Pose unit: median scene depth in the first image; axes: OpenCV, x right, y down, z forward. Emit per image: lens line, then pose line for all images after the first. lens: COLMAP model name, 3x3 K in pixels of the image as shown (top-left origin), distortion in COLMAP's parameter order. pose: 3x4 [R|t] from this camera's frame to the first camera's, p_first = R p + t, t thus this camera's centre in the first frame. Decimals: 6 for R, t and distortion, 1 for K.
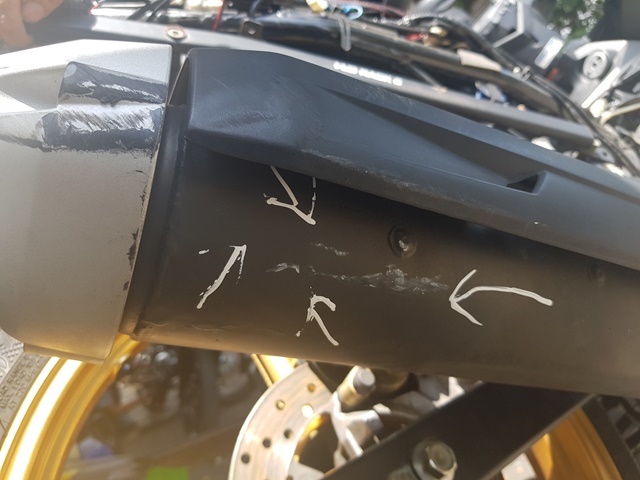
lens RADIAL K [[529.1, 0, 324.0], [0, 529.1, 241.3], [0, 0, 1]] dist [0.035197, -0.115403]
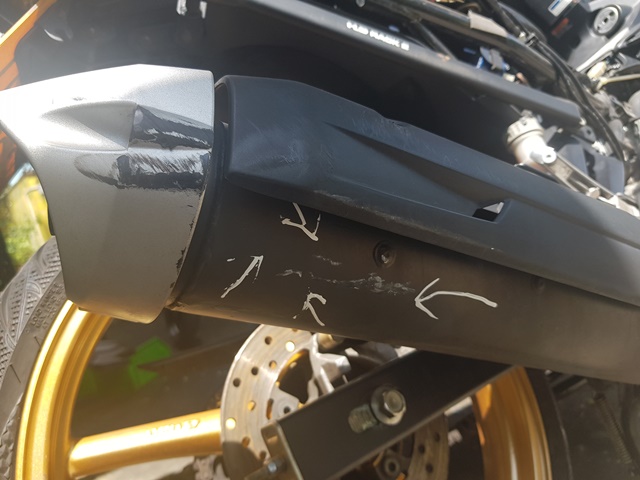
lens RADIAL K [[523.2, 0, 320.0], [0, 523.2, 240.0], [0, 0, 1]] dist [0.100510, -0.237961]
pose [[0.993764, 0.107134, 0.030912, -0.044563], [-0.110966, 0.977409, 0.179883, -0.231601], [-0.010942, -0.182191, 0.983202, -0.212292]]
